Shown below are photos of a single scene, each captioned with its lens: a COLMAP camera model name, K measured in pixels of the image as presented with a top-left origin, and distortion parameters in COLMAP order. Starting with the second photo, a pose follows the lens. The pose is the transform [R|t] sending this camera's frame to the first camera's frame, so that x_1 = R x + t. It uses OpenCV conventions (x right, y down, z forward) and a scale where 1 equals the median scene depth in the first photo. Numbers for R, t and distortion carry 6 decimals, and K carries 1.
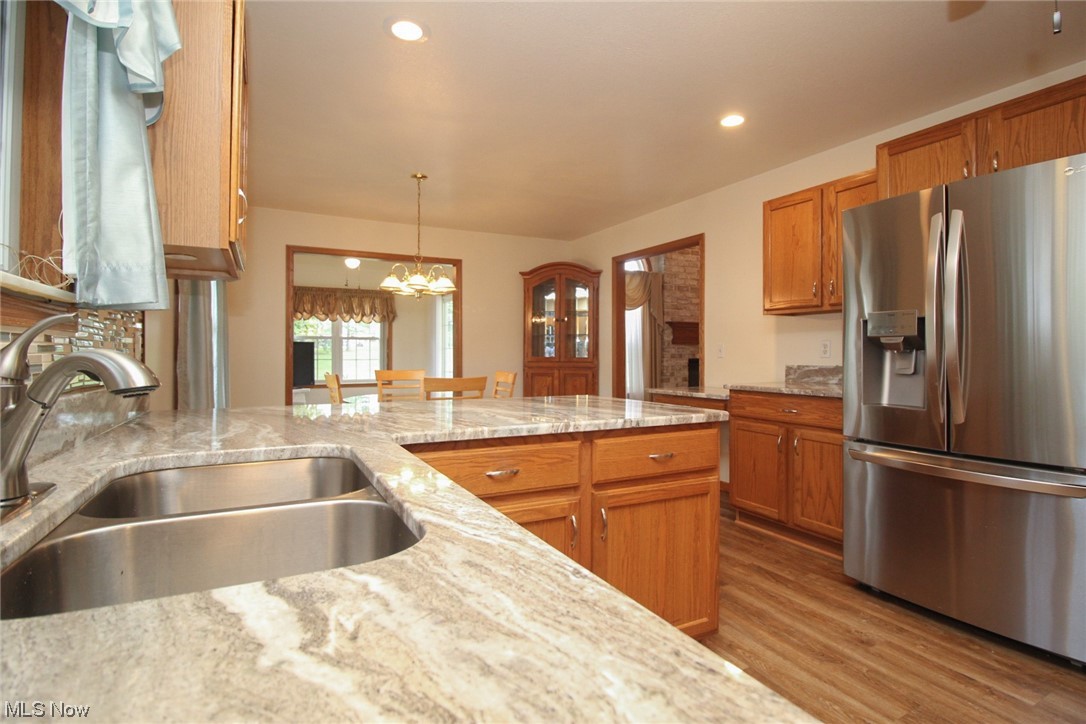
lens RADIAL K [[531.8, 0, 543.3], [0, 531.8, 349.3], [0, 0, 1]] dist [-0.013723, -0.004014]
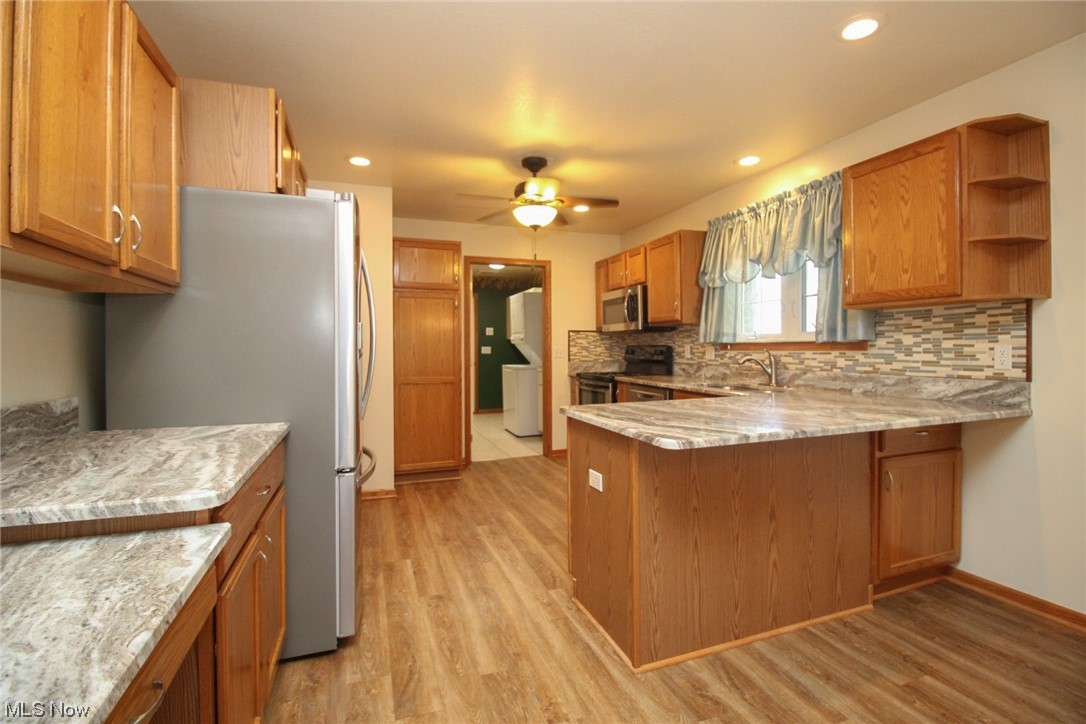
lens RADIAL K [[500.2, 0, 541.3], [0, 500.2, 353.3], [0, 0, 1]] dist [0.001641, 0.000025]
pose [[-0.990286, 0.002579, 0.139023, 0.154727], [0.003086, 0.999989, 0.003426, -0.014854], [-0.139013, 0.003822, -0.990283, 1.575155]]
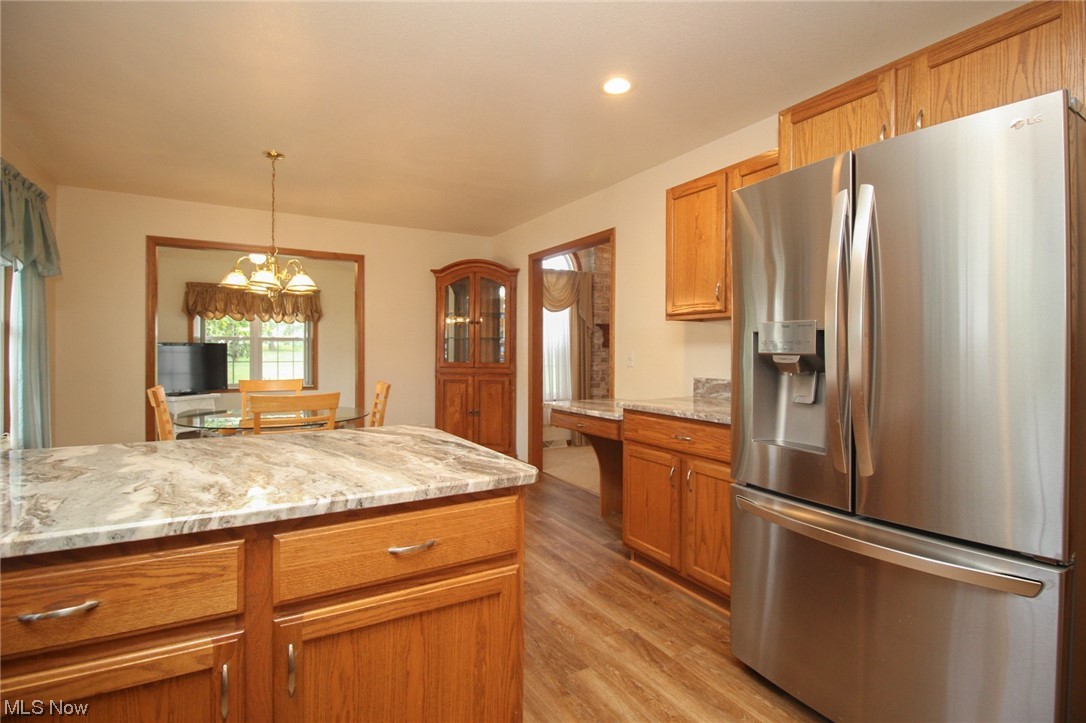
lens RADIAL K [[509.9, 0, 544.9], [0, 509.9, 350.8], [0, 0, 1]] dist [-0.014582, -0.002614]
pose [[0.998297, 0.002266, 0.058300, 0.223843], [-0.002753, 0.999962, 0.008274, -0.028651], [-0.058279, -0.008420, 0.998265, 0.240694]]
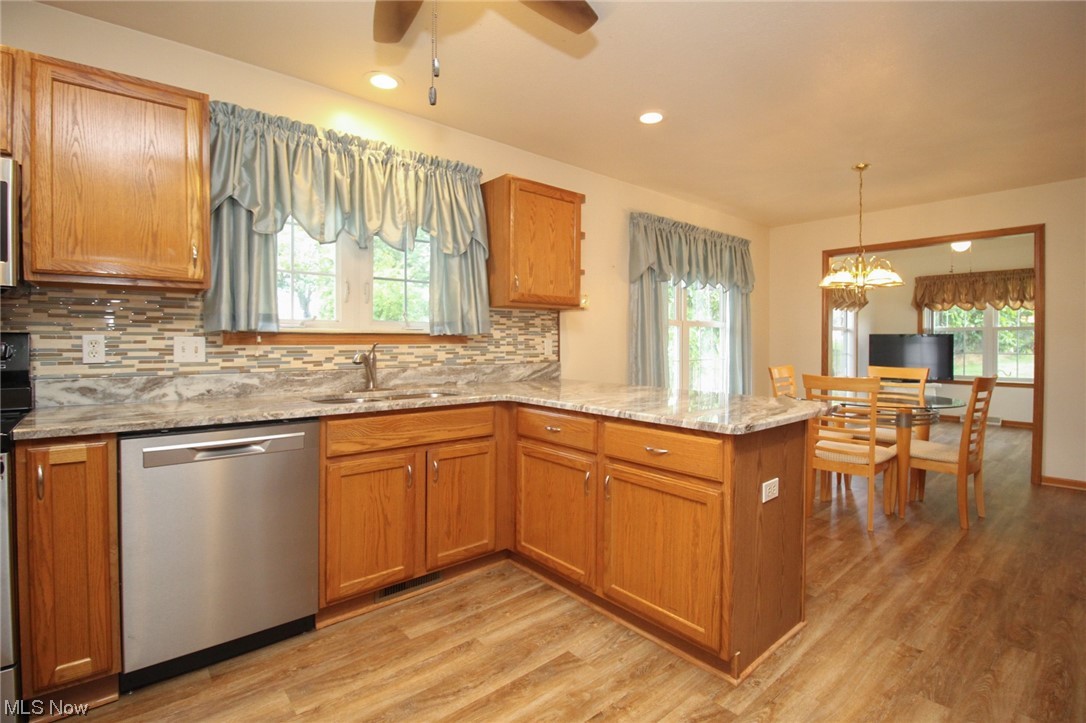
lens RADIAL K [[509.9, 0, 552.1], [0, 509.9, 348.3], [0, 0, 1]] dist [-0.014582, -0.002614]
pose [[0.238840, 0.012867, -0.970974, 0.776654], [0.006810, 0.999865, 0.014925, -0.019784], [0.971035, -0.010177, 0.238720, 0.344119]]
